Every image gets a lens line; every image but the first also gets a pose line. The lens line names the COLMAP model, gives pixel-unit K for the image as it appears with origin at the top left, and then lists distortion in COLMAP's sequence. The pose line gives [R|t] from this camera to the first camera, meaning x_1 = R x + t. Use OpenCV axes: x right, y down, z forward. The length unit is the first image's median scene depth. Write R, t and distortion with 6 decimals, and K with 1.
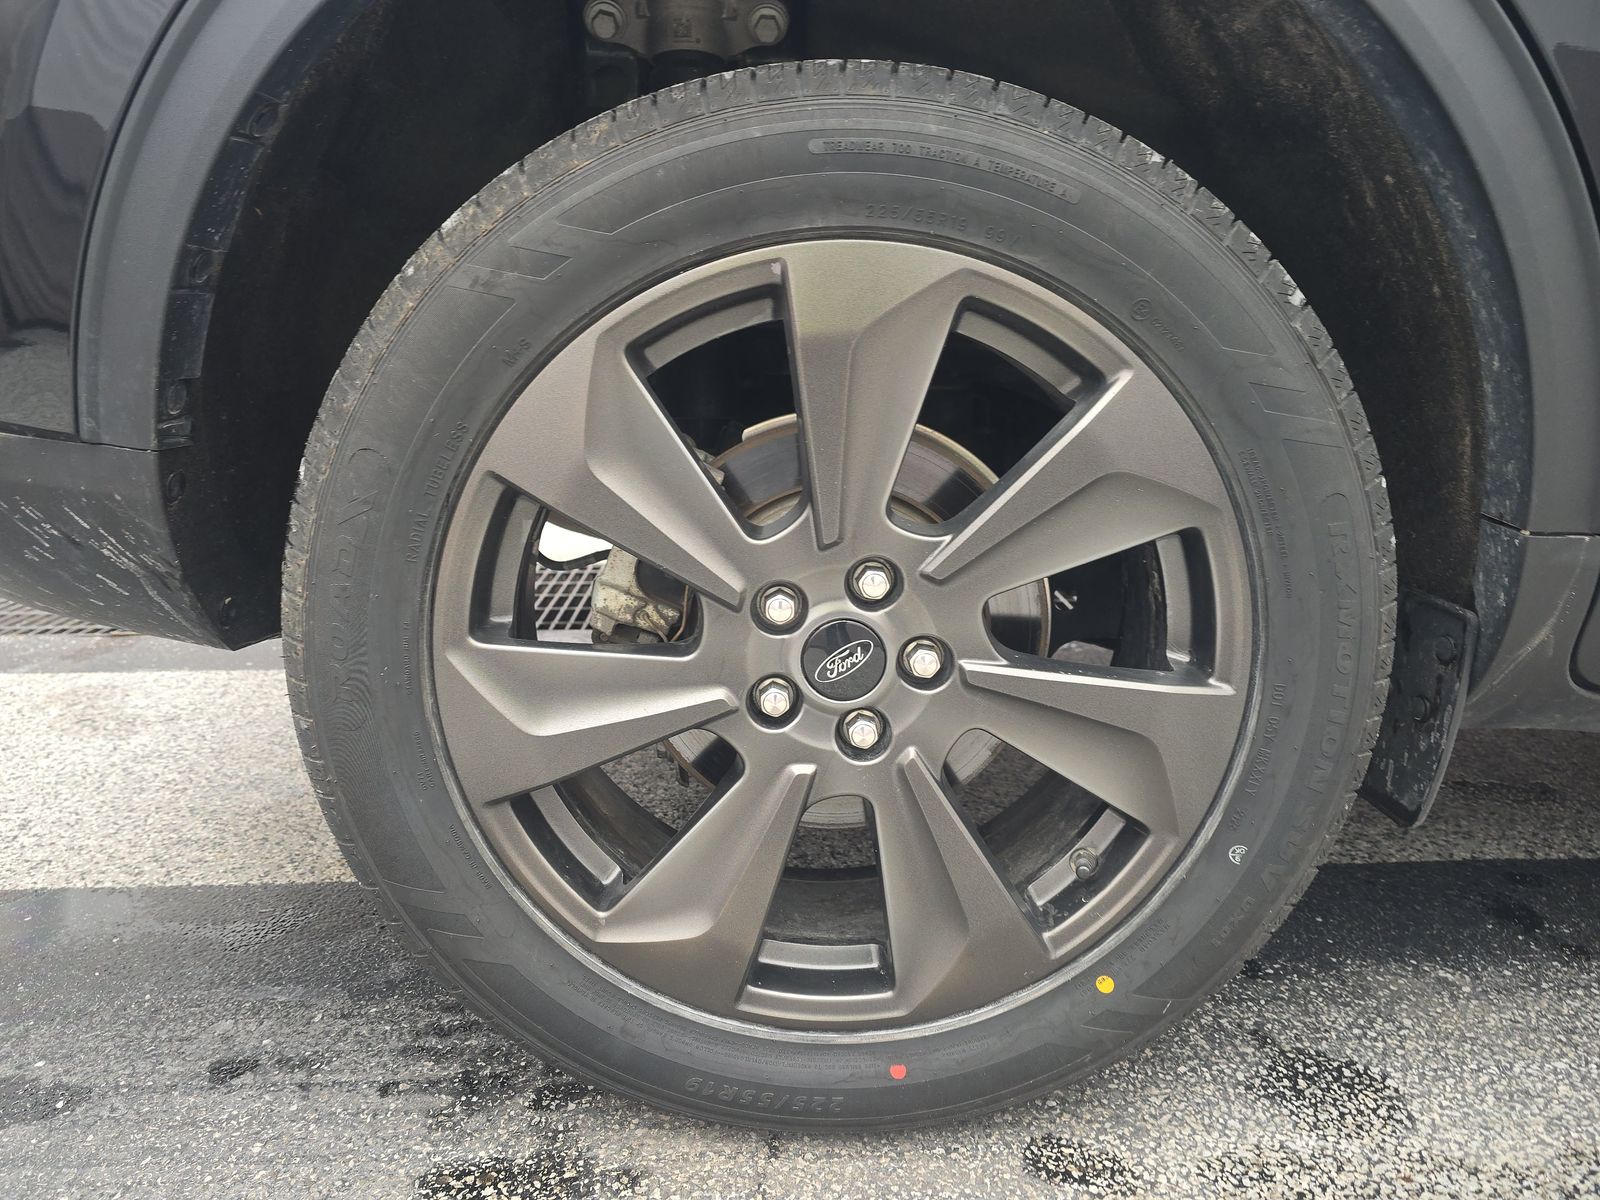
lens RADIAL K [[1048.9, 0, 802.7], [0, 1048.9, 602.7], [0, 0, 1]] dist [0.019574, -0.022600]
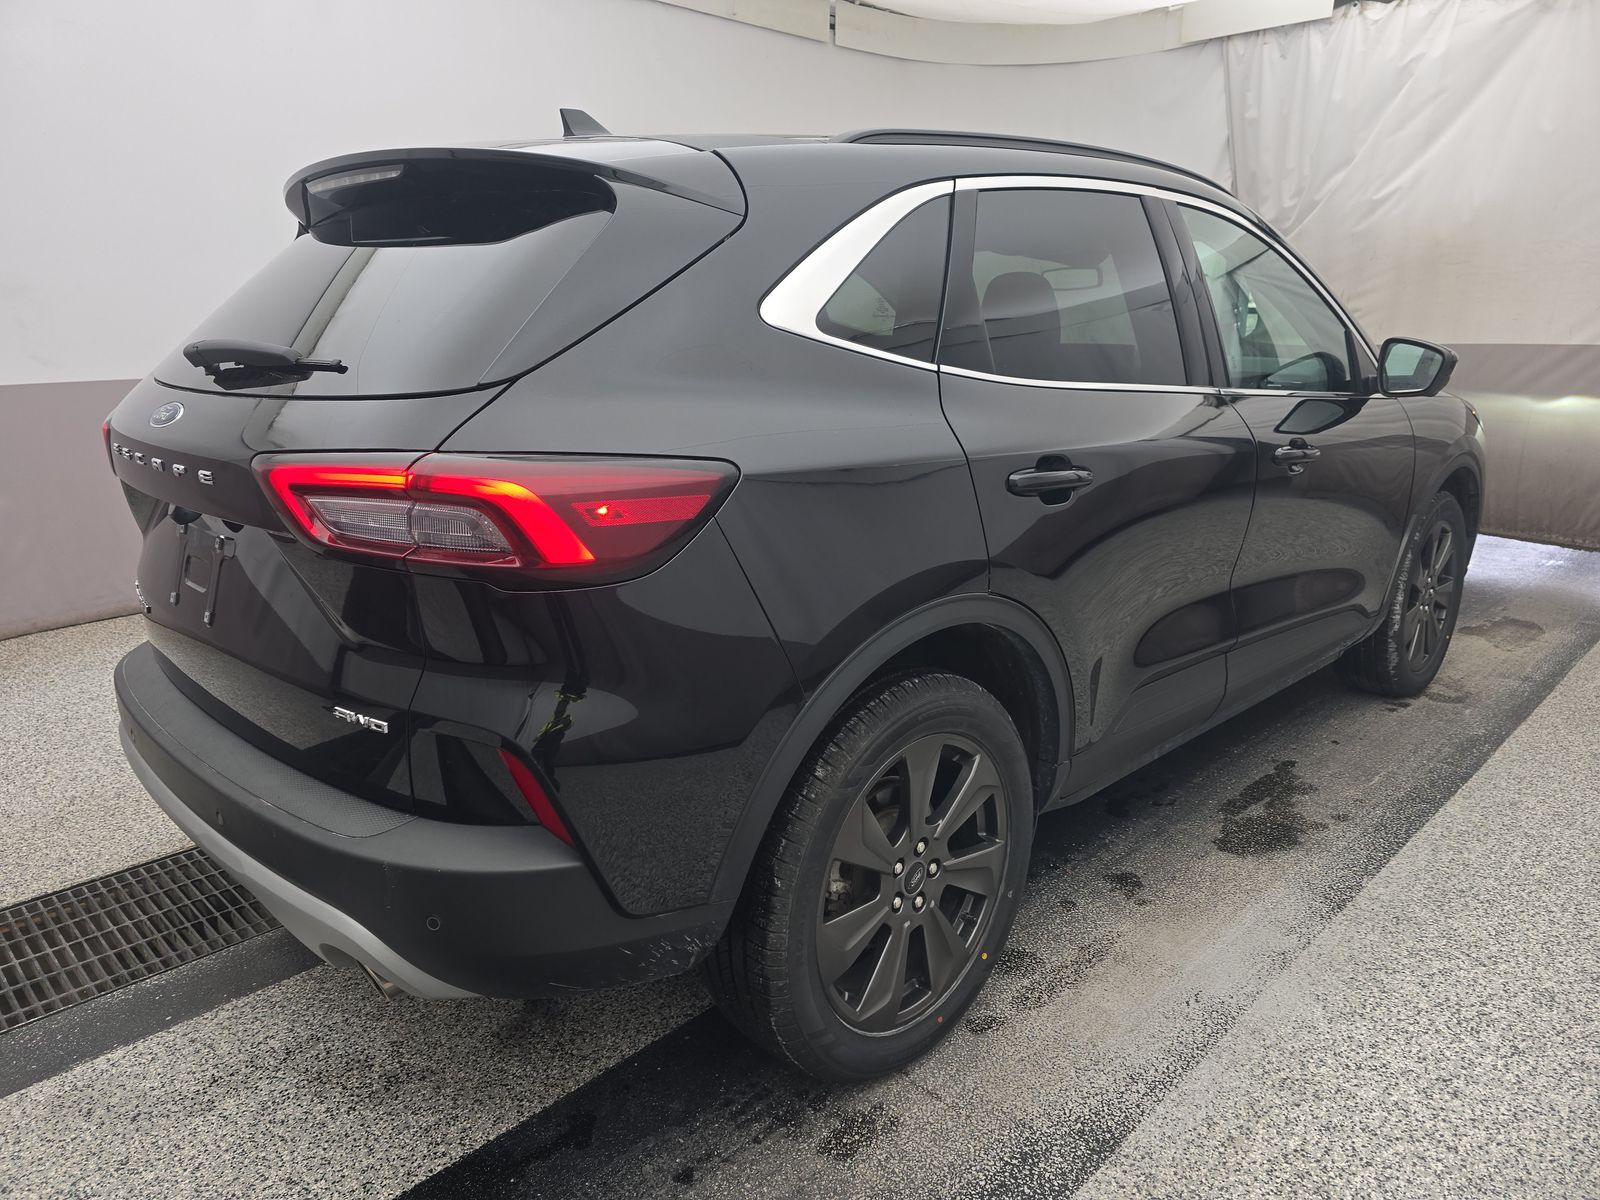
lens RADIAL K [[1048.9, 0, 799.9], [0, 1048.9, 600.9], [0, 0, 1]] dist [0.019574, -0.022600]
pose [[0.725869, -0.175586, 0.665044, -1.777261], [0.175848, 0.982110, 0.067367, -0.846586], [-0.664975, 0.068047, 0.743759, -0.822948]]
